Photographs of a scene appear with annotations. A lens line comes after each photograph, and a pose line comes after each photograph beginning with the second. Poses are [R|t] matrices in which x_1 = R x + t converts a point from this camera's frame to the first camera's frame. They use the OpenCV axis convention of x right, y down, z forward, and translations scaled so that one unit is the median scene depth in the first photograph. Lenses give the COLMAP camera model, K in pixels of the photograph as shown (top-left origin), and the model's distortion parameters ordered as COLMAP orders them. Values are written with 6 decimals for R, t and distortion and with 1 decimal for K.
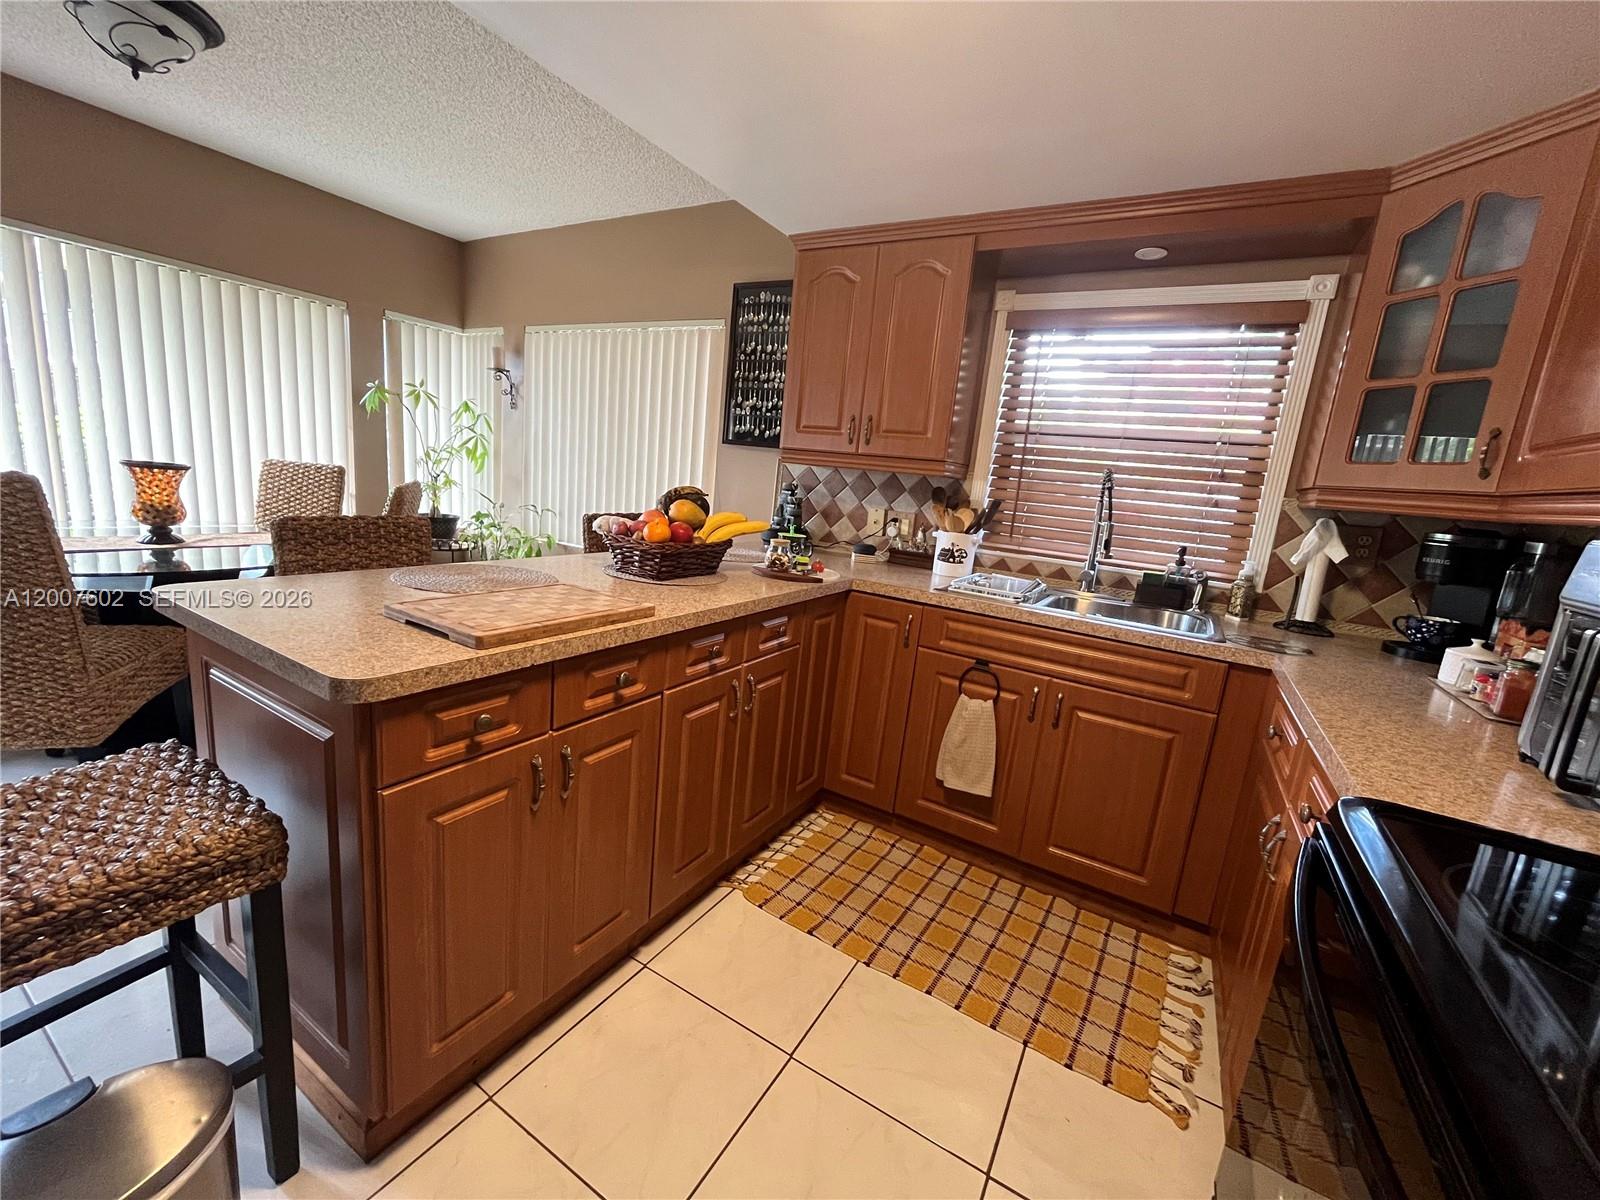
lens RADIAL K [[655.6, 0, 800.0], [0, 655.6, 600.0], [0, 0, 1]] dist [-0.001027, -0.000445]
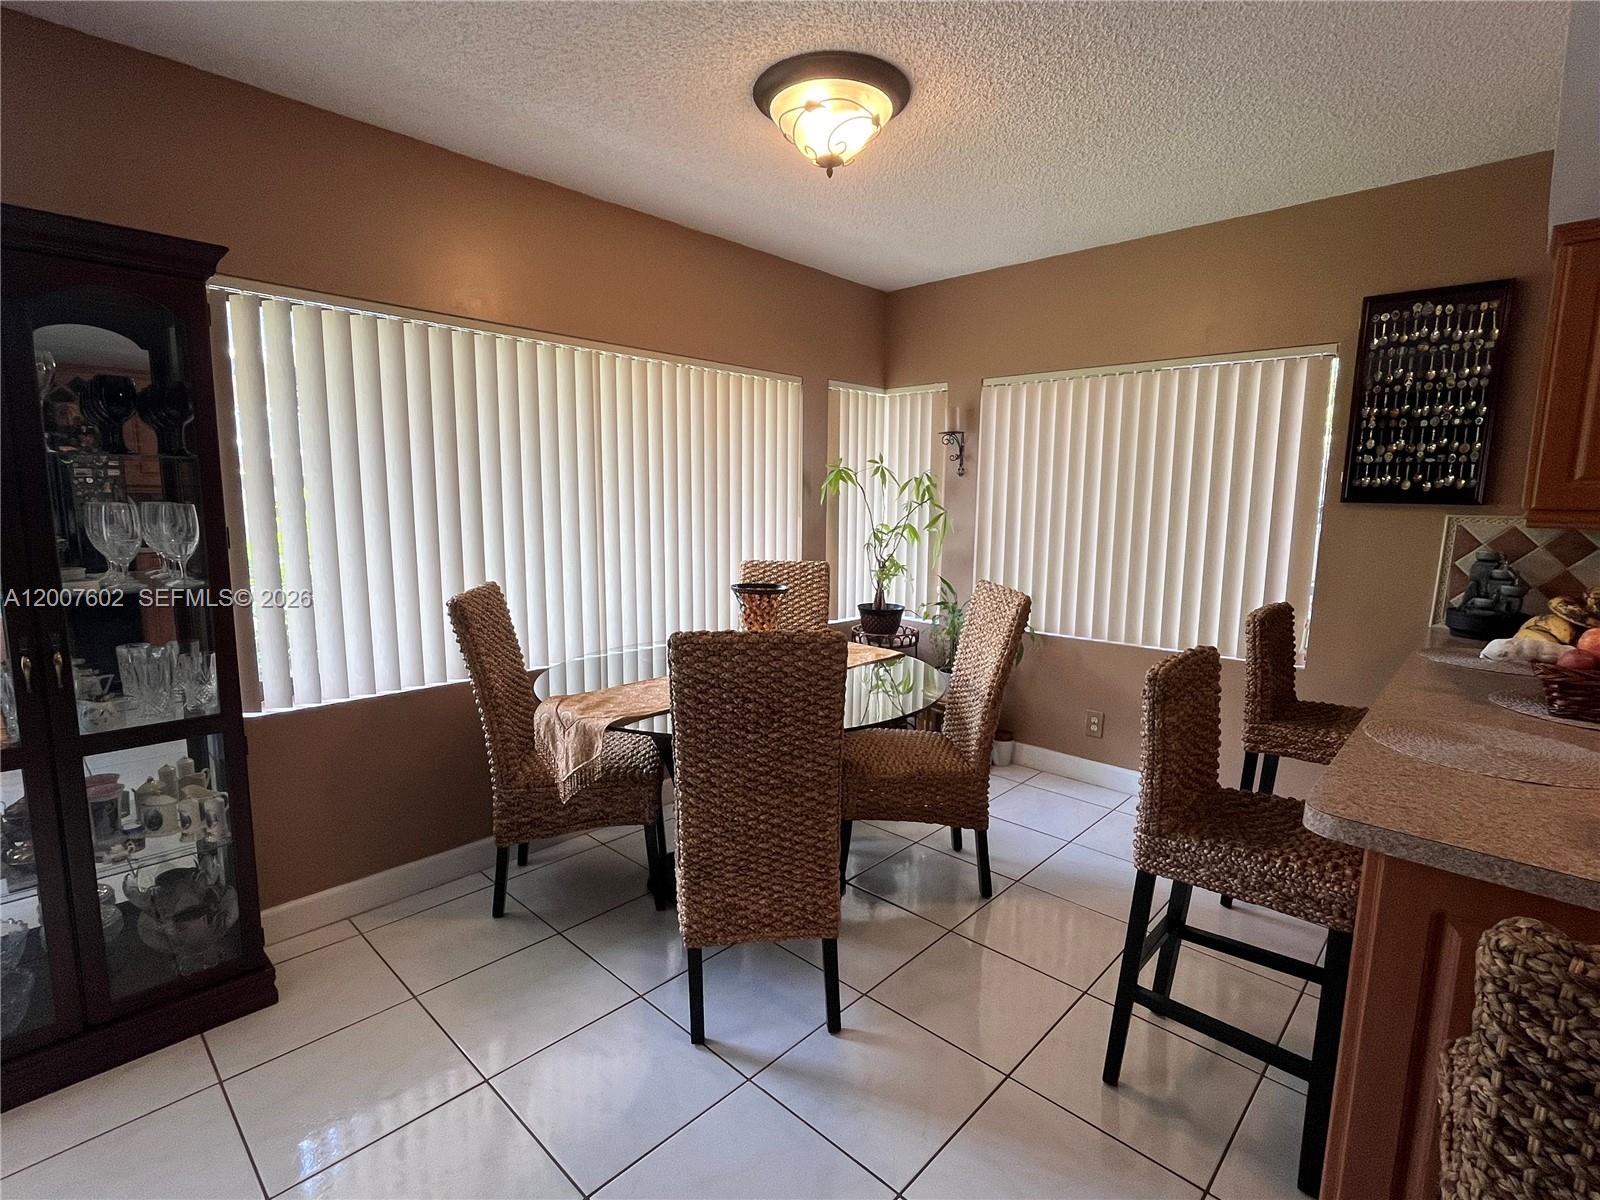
lens RADIAL K [[788.2, 0, 800.0], [0, 788.2, 600.0], [0, 0, 1]] dist [0.011351, 0.000043]
pose [[0.976030, -0.058356, -0.209666, -0.575811], [0.044220, 0.996460, -0.071495, -0.092610], [0.213096, 0.060510, 0.975156, -0.026716]]
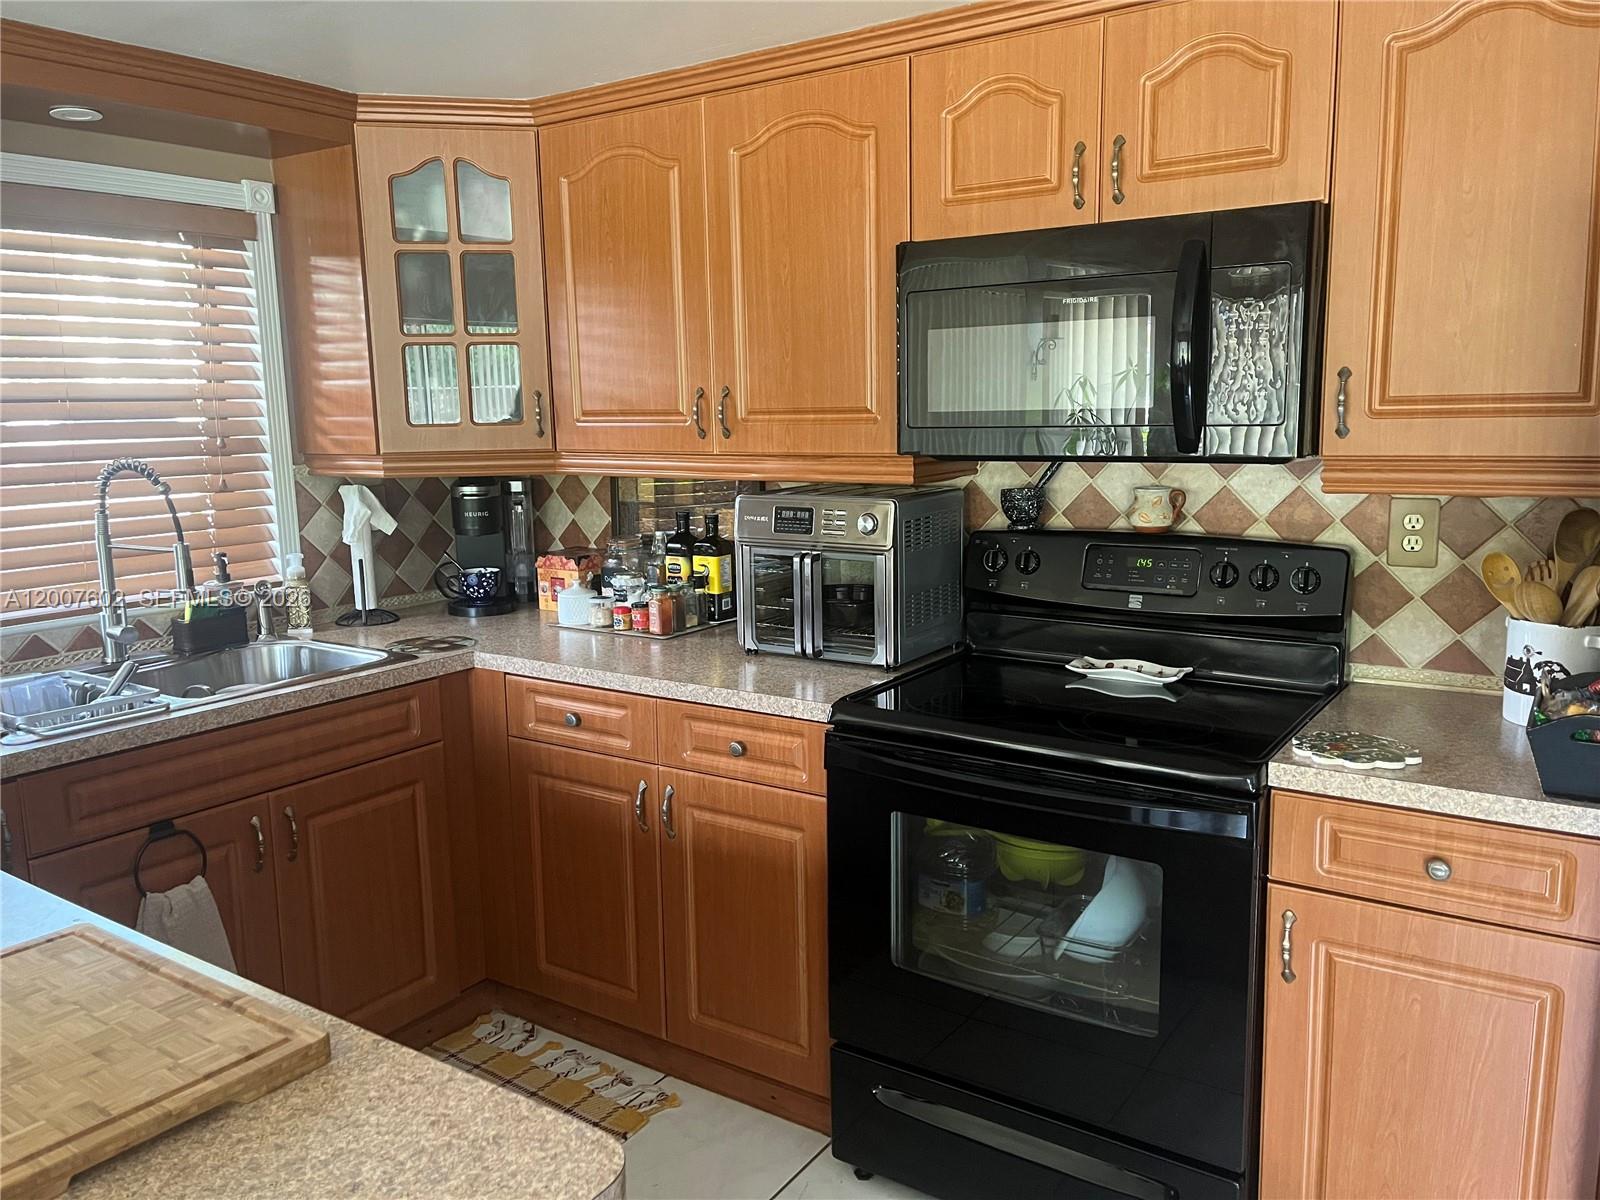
lens RADIAL K [[1213.1, 0, 800.0], [0, 1213.1, 600.0], [0, 0, 1]] dist [0.095960, -0.144778]
pose [[0.055484, -0.255777, 0.965142, -0.466051], [0.210333, 0.947934, 0.239125, -0.158362], [-0.976054, 0.189734, 0.106393, 0.204416]]
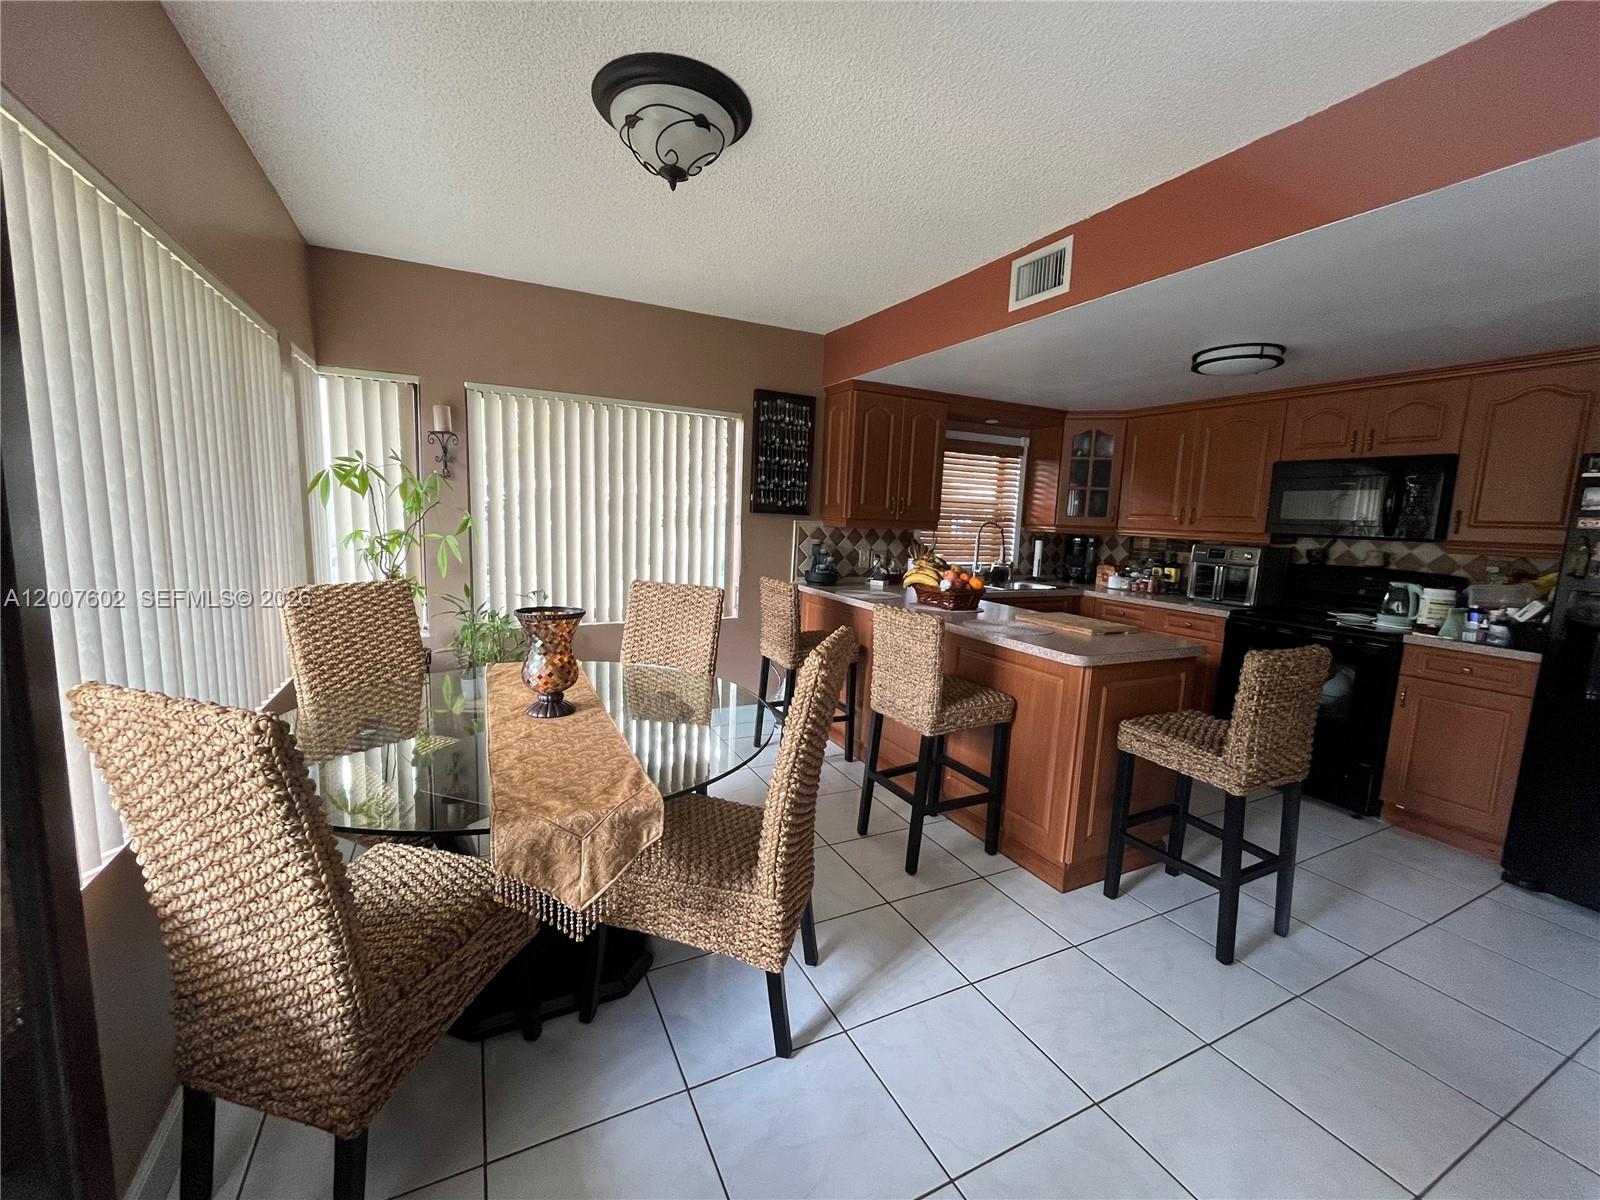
lens RADIAL K [[647.0, 0, 800.0], [0, 647.0, 600.0], [0, 0, 1]] dist [0.001049, 0.000139]
pose [[0.531147, -0.188045, 0.826149, -1.182502], [0.171876, 0.978701, 0.112266, -0.209893], [-0.829664, 0.082365, 0.552154, 0.272704]]
